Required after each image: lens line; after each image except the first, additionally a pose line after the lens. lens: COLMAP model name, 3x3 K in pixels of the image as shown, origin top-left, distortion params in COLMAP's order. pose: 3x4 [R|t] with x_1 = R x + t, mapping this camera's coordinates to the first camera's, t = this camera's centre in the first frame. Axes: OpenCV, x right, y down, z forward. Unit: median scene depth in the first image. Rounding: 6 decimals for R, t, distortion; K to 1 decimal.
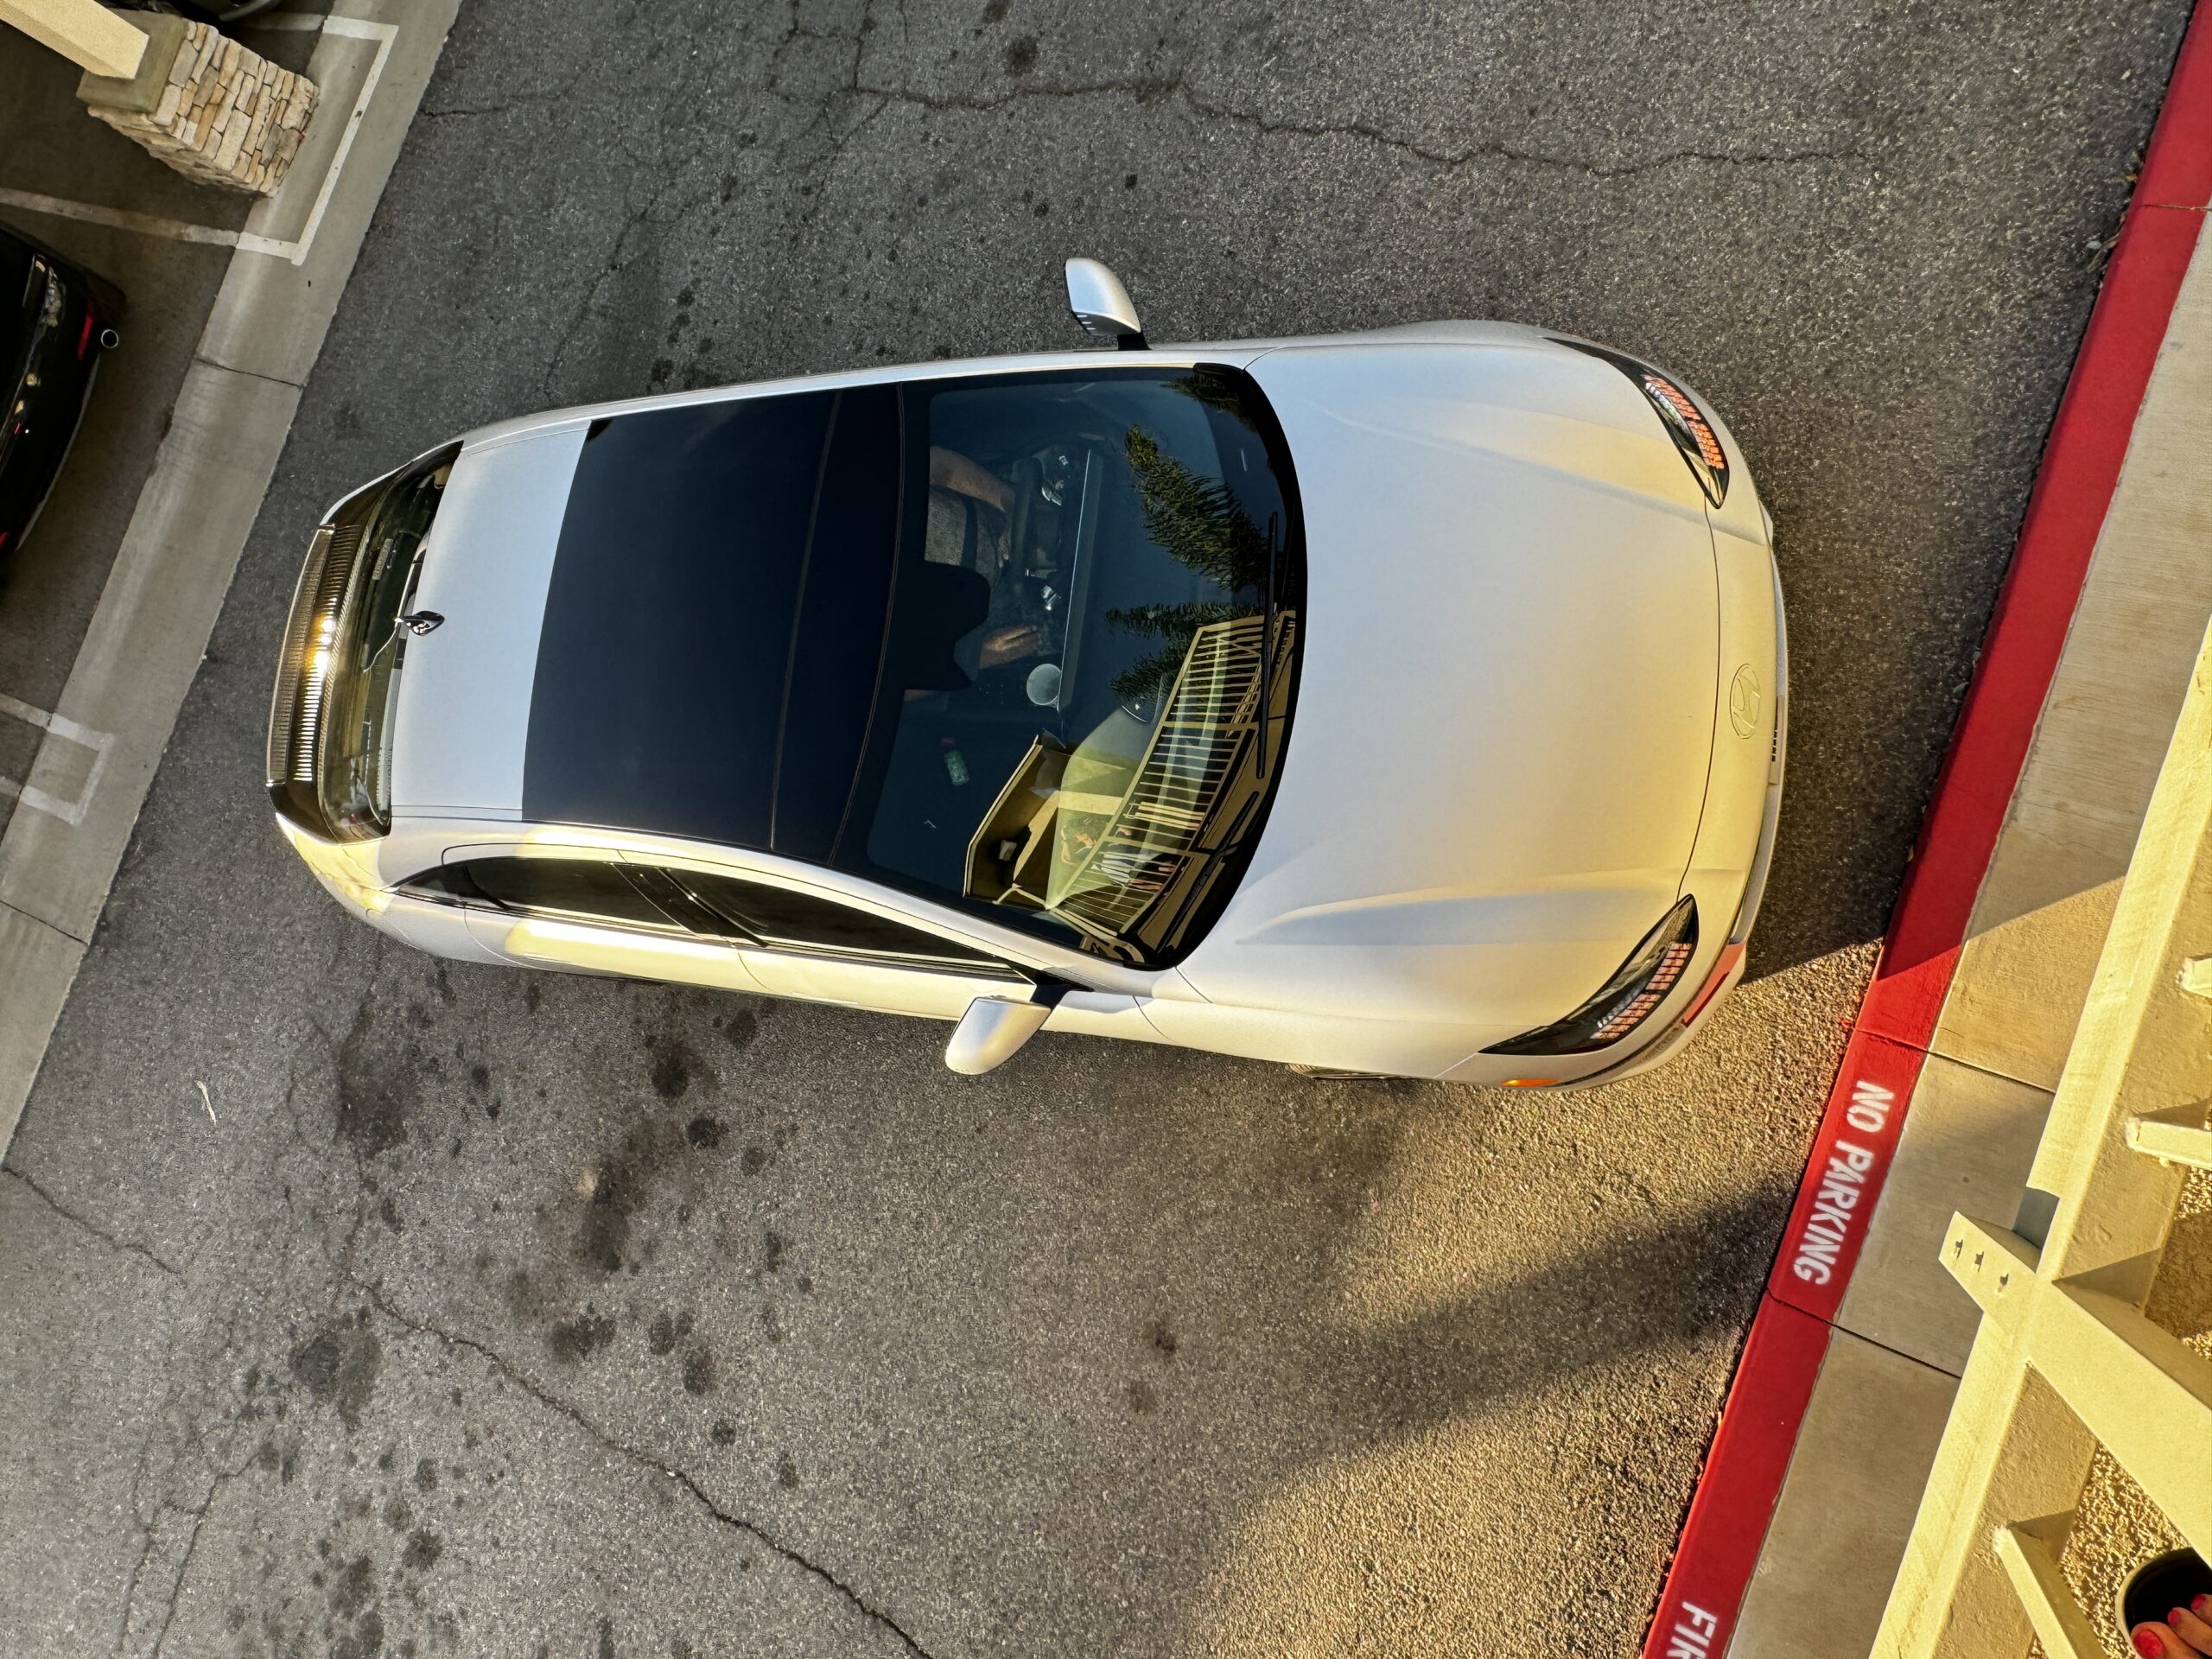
lens RADIAL K [[1511.0, 0, 1110.4], [0, 1511.0, 828.8], [0, 0, 1]] dist [-0.005388, 0.004578]
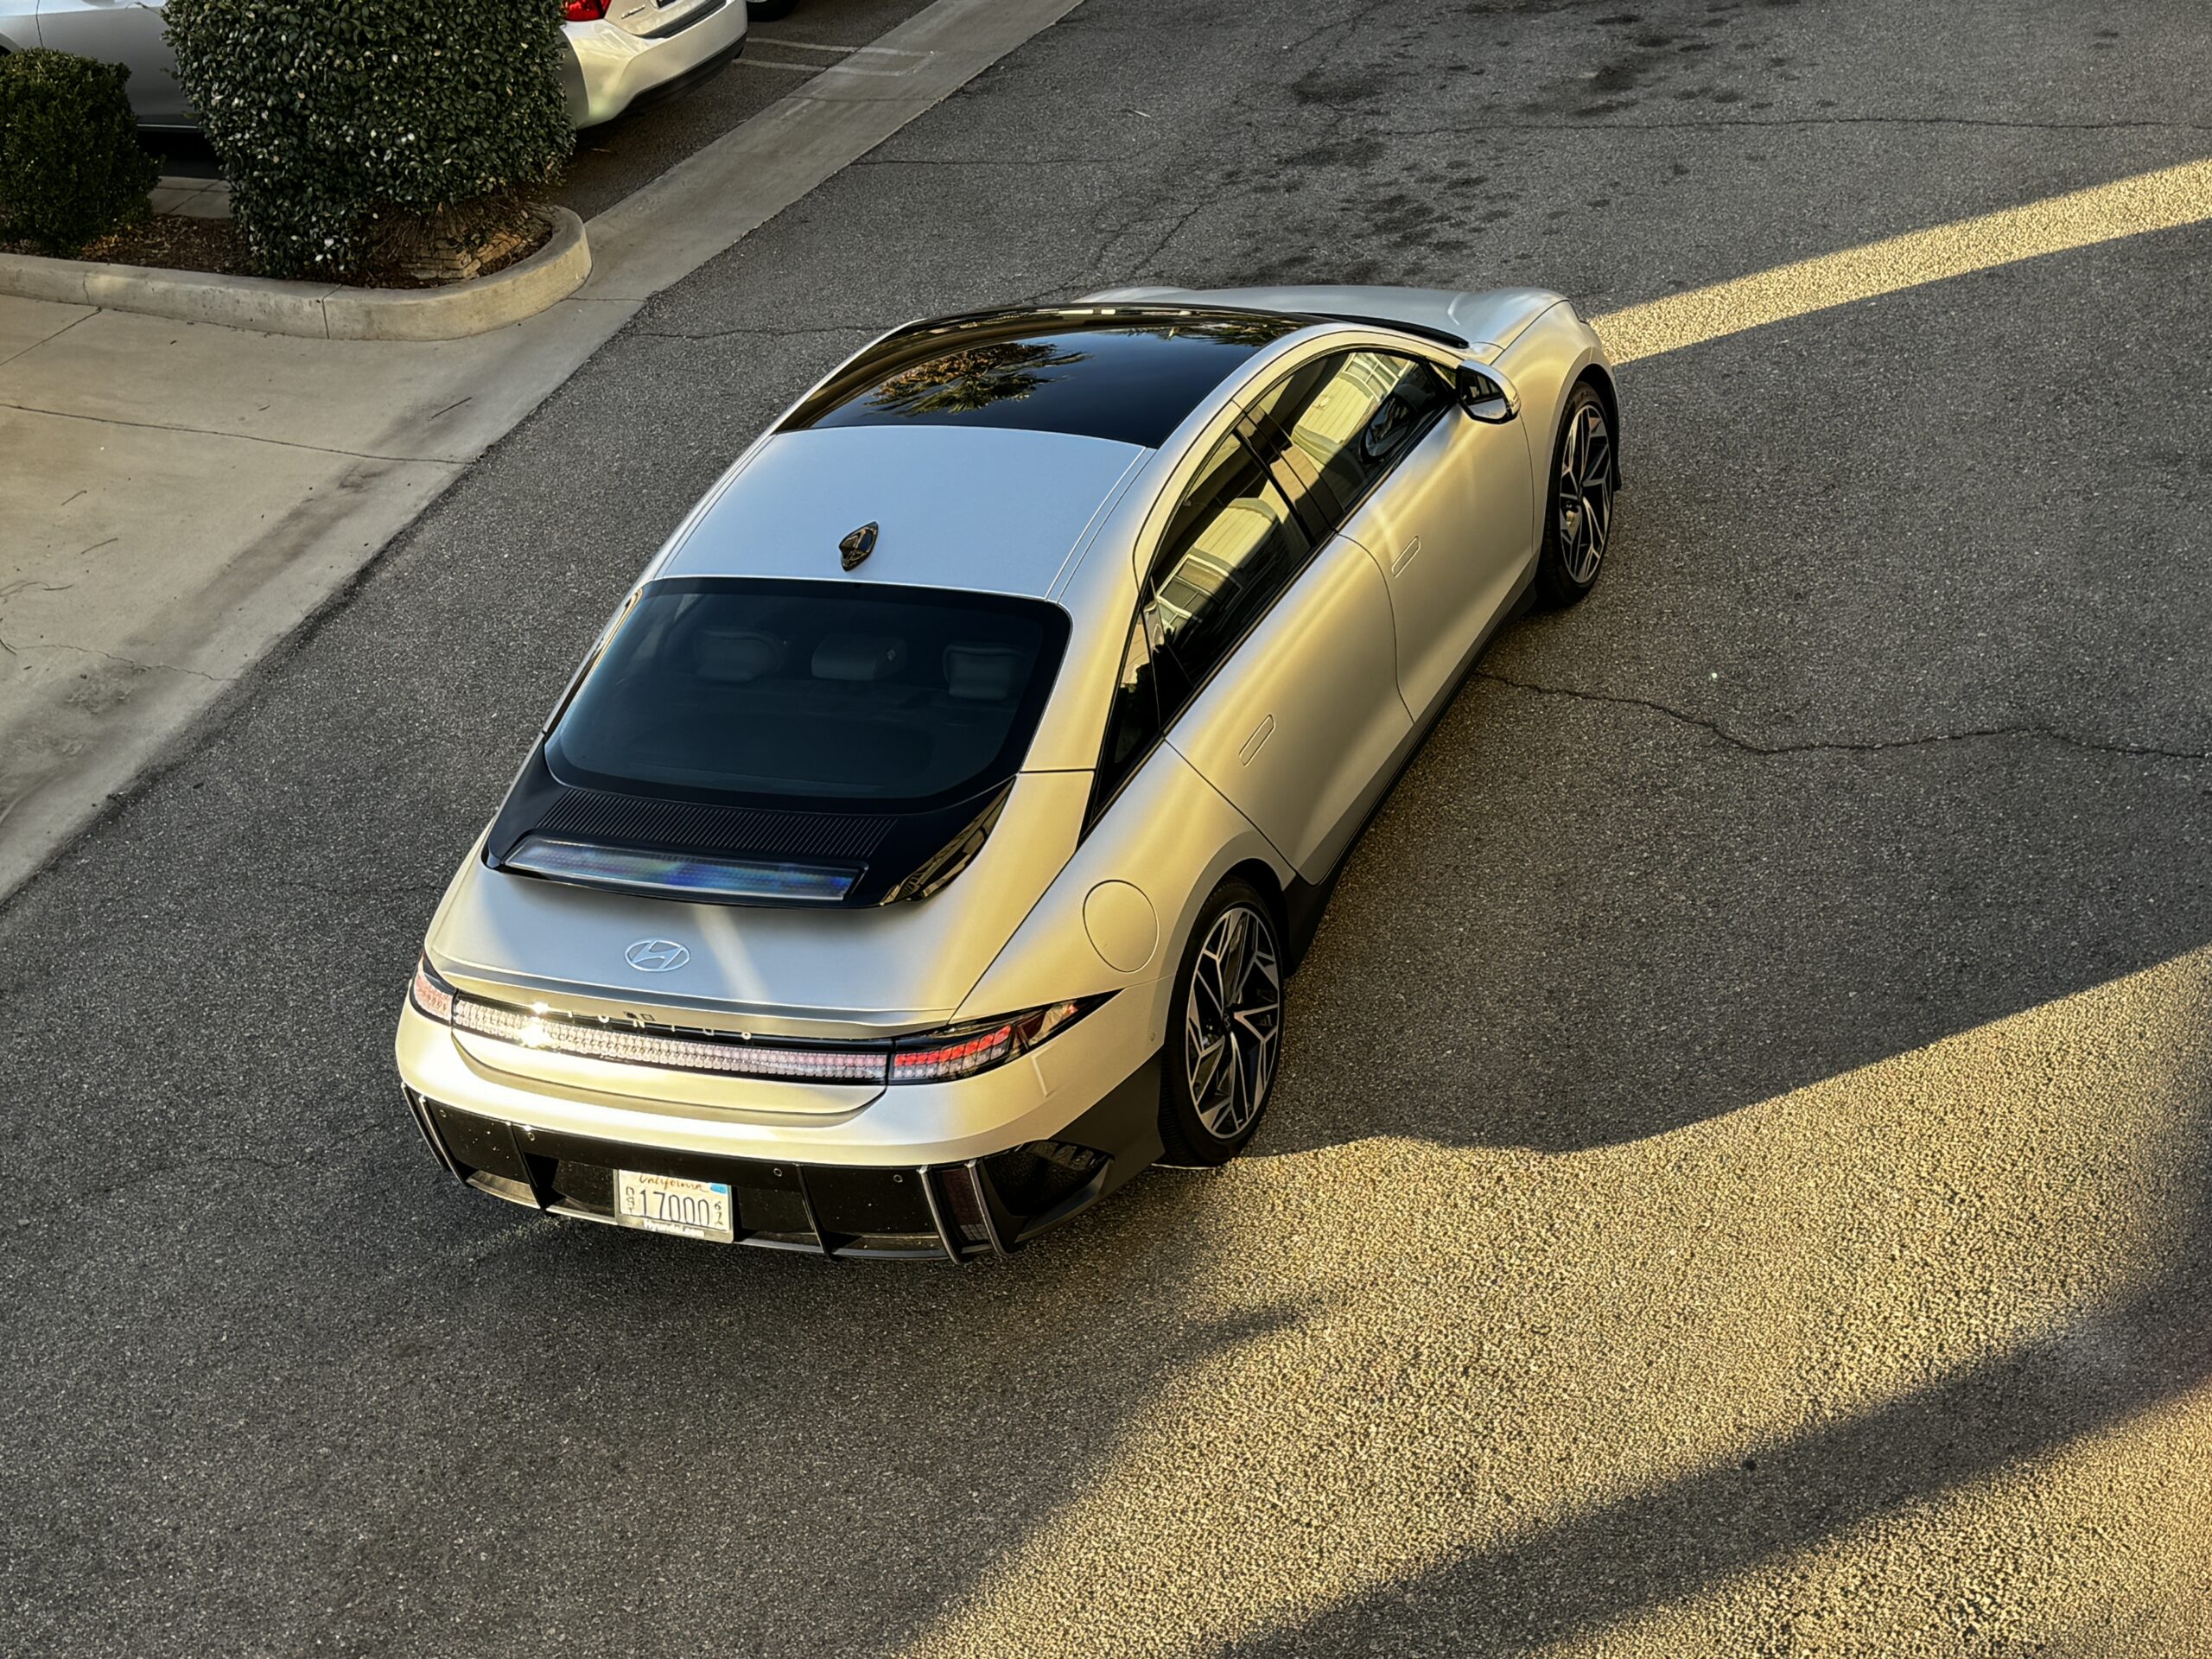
lens RADIAL K [[2982.8, 0, 1125.0], [0, 2982.8, 839.6], [0, 0, 1]] dist [0.197368, -0.376647]
pose [[0.952733, 0.268983, 0.141239, -0.709240], [-0.071058, 0.649289, -0.757215, 2.057780], [-0.295383, 0.711388, 0.637712, -0.054303]]
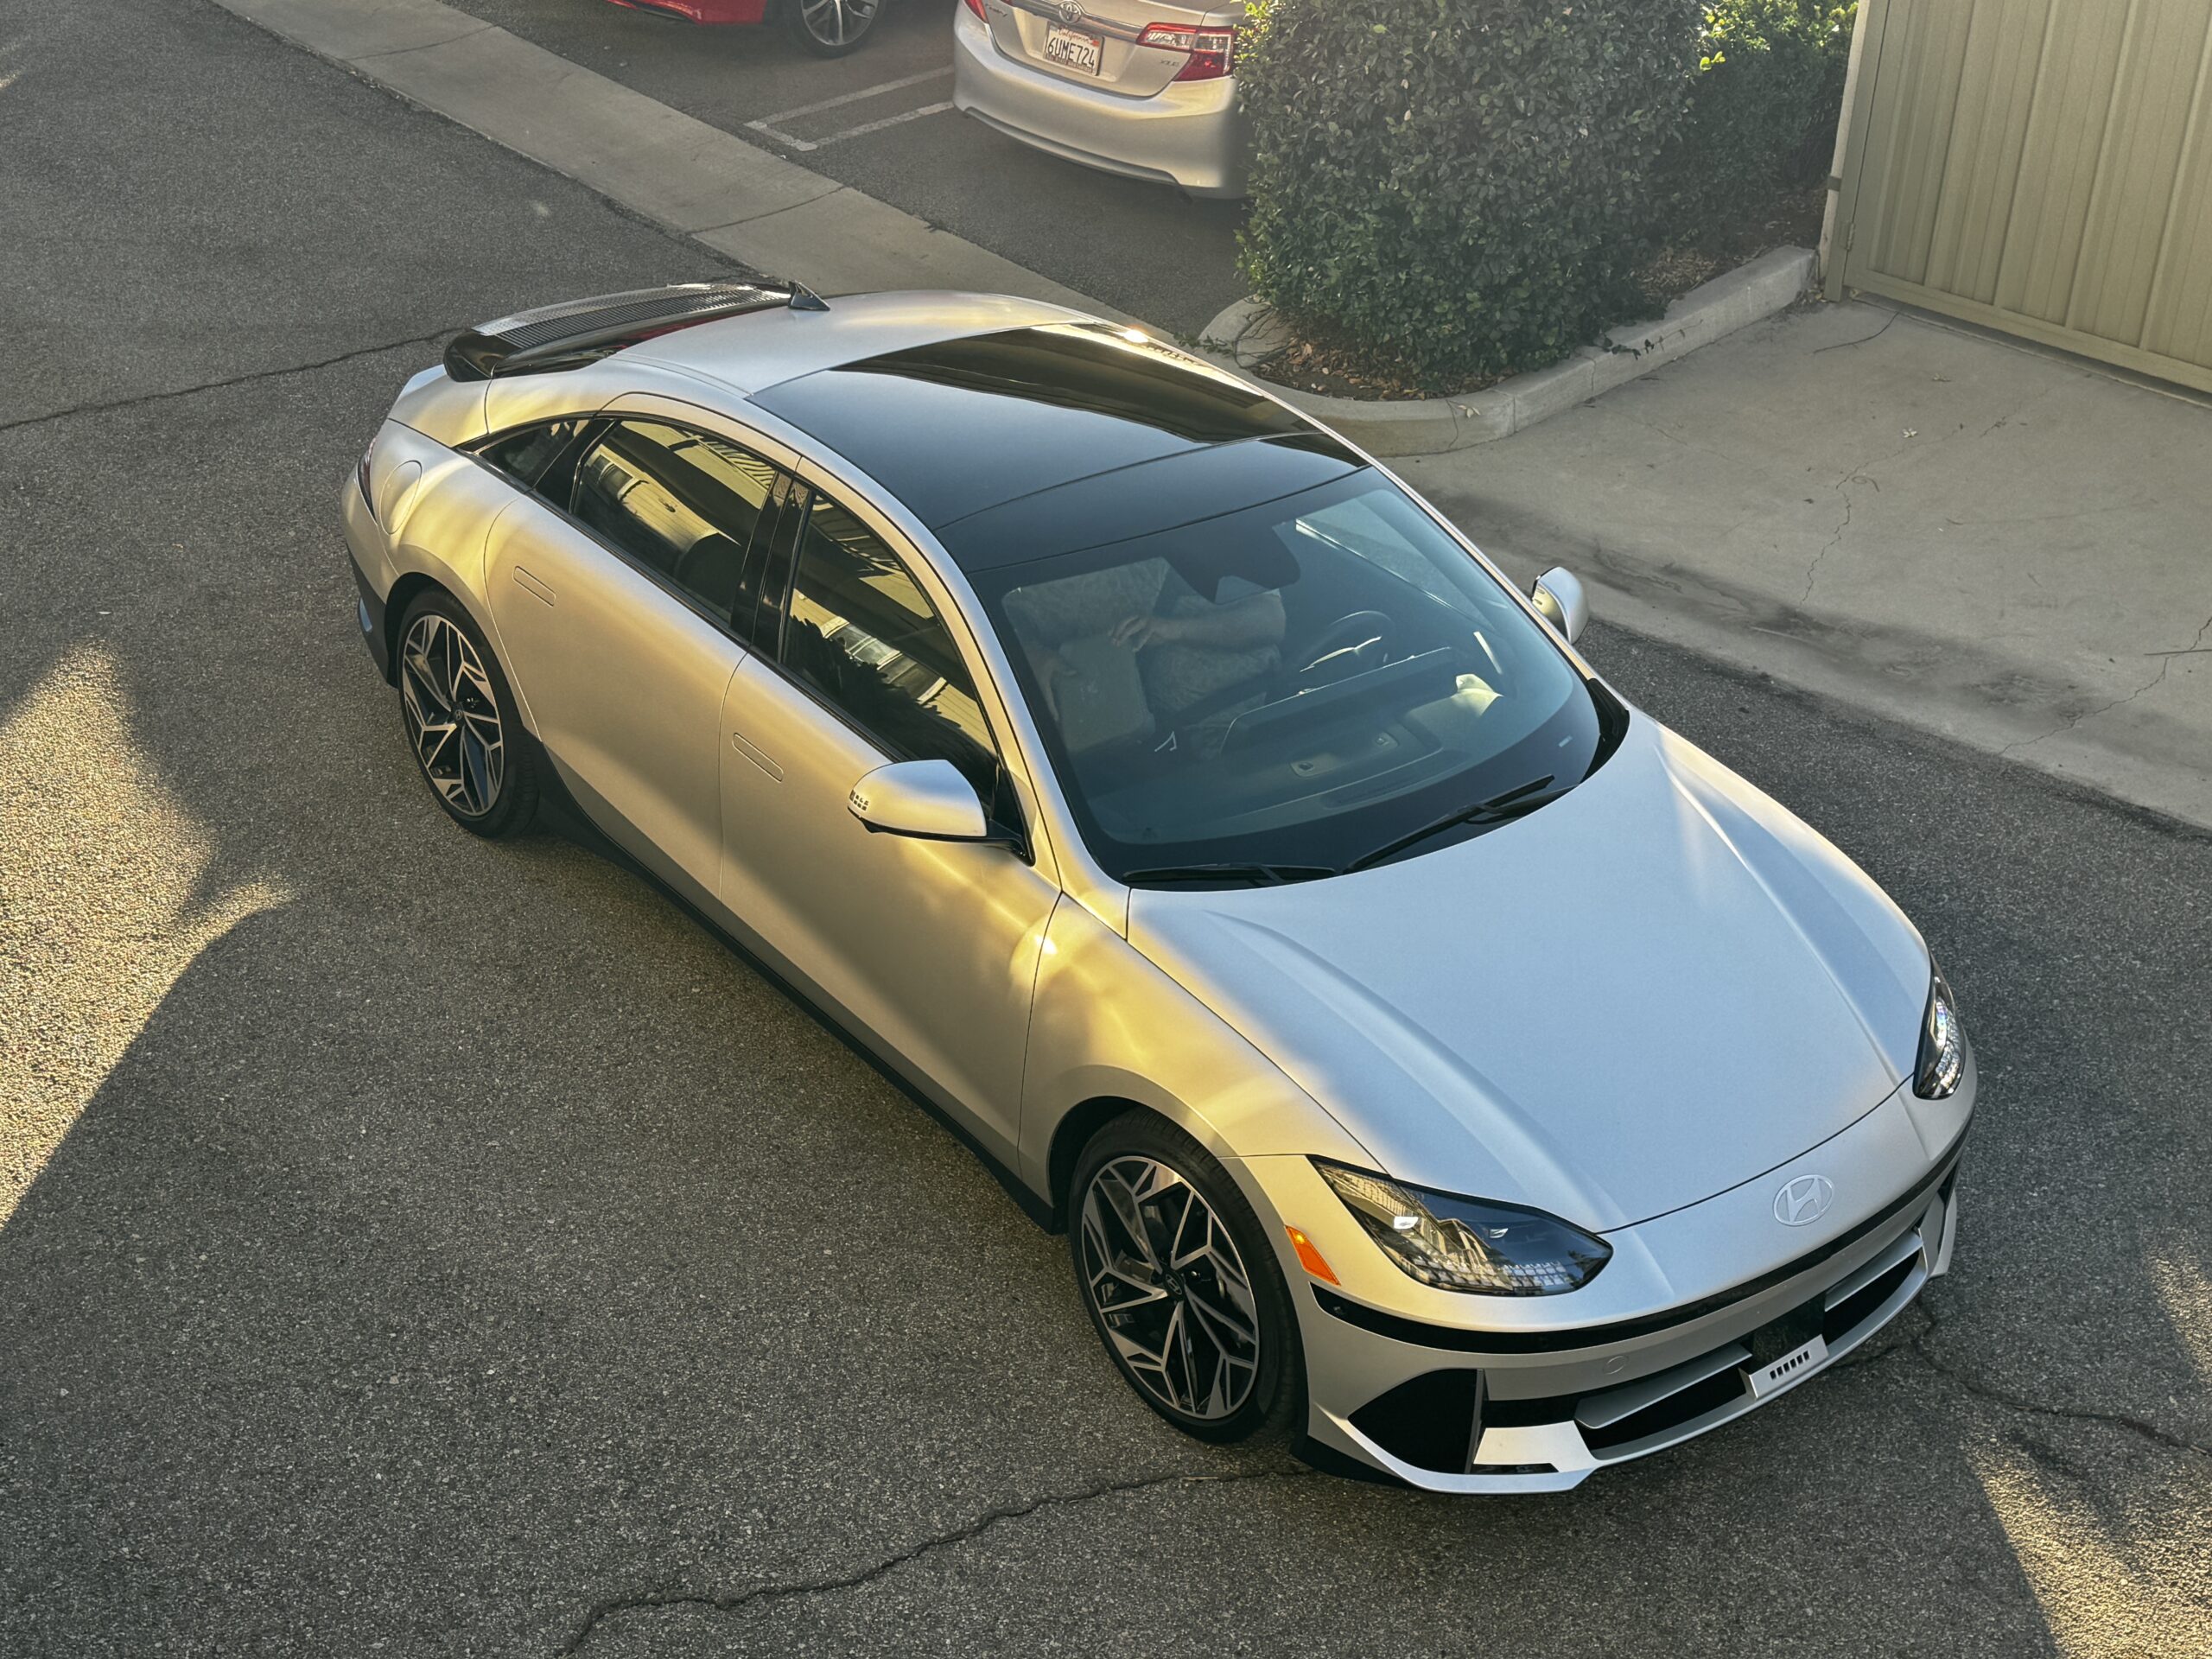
lens RADIAL K [[2816.9, 0, 1081.7], [0, 2816.9, 840.2], [0, 0, 1]] dist [0.188732, -0.393634]
pose [[-0.406897, 0.762251, -0.503397, -0.136707], [-0.862445, -0.138958, 0.486703, 0.670524], [0.301039, 0.632190, 0.713941, -0.009280]]
